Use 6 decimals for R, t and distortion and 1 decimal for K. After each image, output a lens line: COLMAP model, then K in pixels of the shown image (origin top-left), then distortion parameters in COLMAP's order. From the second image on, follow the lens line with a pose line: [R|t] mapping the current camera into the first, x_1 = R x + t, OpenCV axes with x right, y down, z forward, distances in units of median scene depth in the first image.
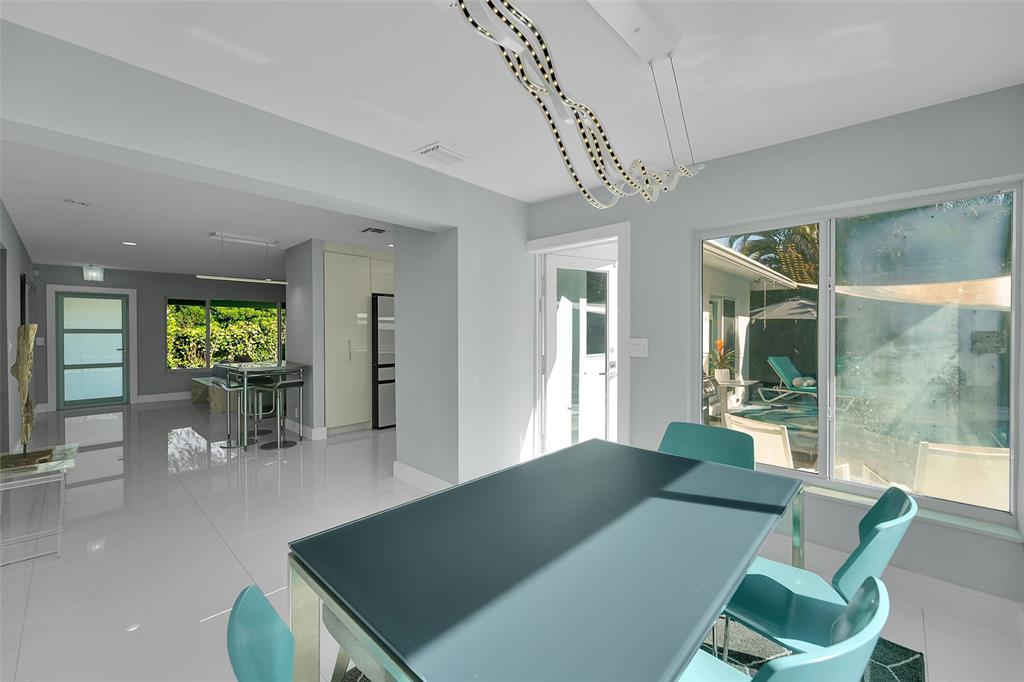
lens RADIAL K [[415.1, 0, 507.6], [0, 415.1, 336.7], [0, 0, 1]] dist [0.001277, -0.000309]
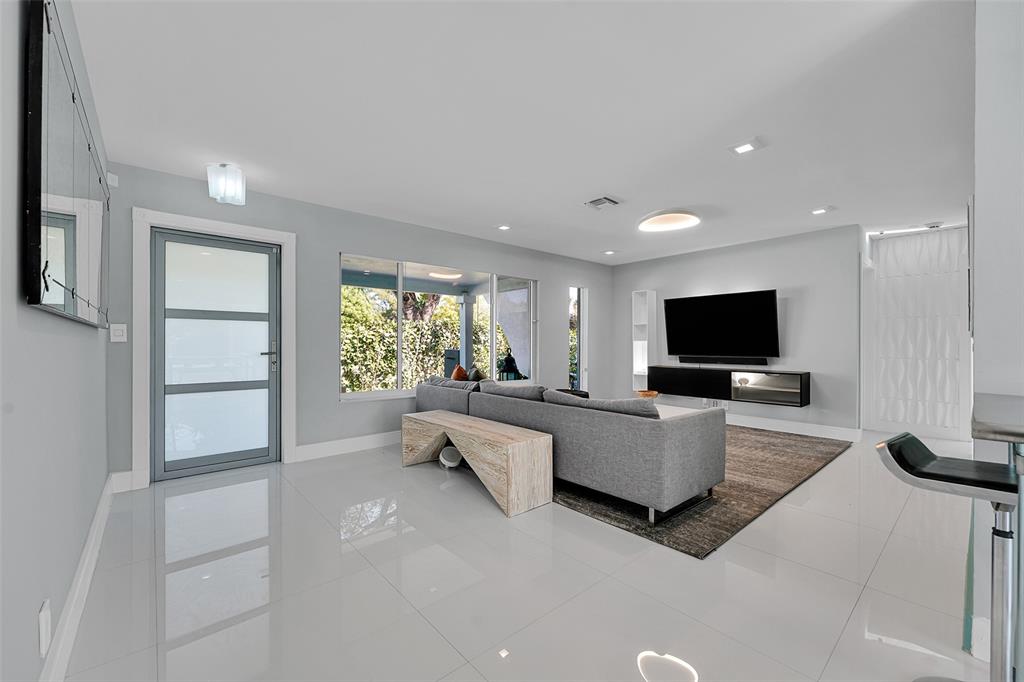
lens RADIAL K [[415.1, 0, 510.3], [0, 415.1, 344.4], [0, 0, 1]] dist [0.001277, -0.000309]
pose [[0.994217, 0.004153, -0.107312, -0.587854], [-0.005067, 0.999953, -0.008245, 0.022267], [0.107272, 0.008741, 0.994191, 0.536083]]
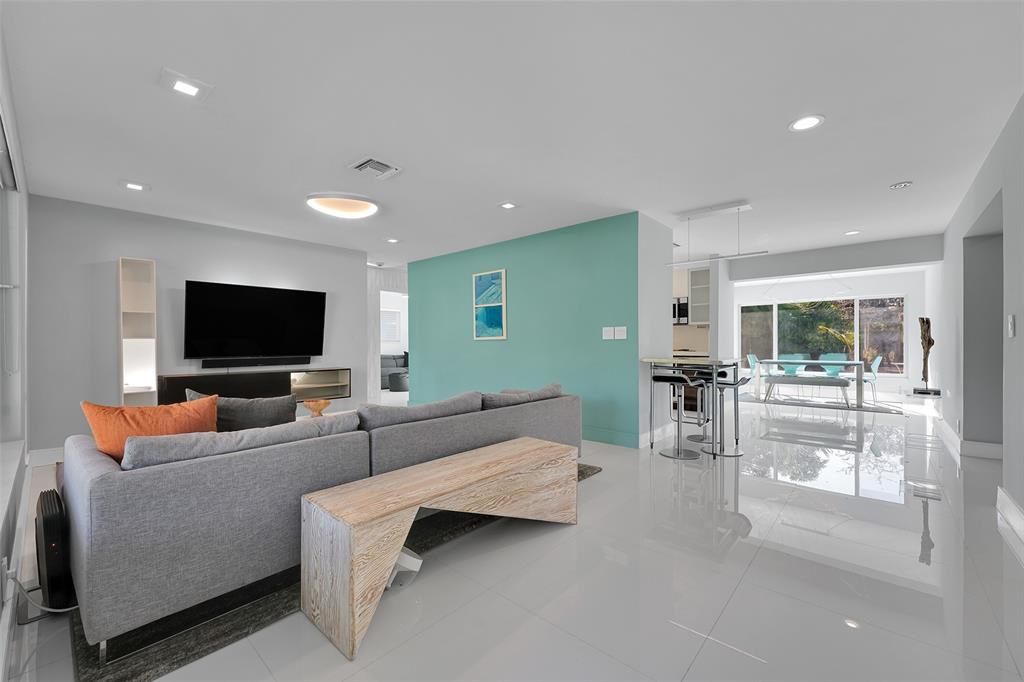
lens RADIAL K [[415.1, 0, 504.2], [0, 415.1, 343.0], [0, 0, 1]] dist [0.001277, -0.000309]
pose [[-0.016858, 0.006994, 0.999833, -1.097037], [0.012938, 0.999893, -0.006776, 0.022623], [-0.999774, 0.012821, -0.016947, 1.102749]]
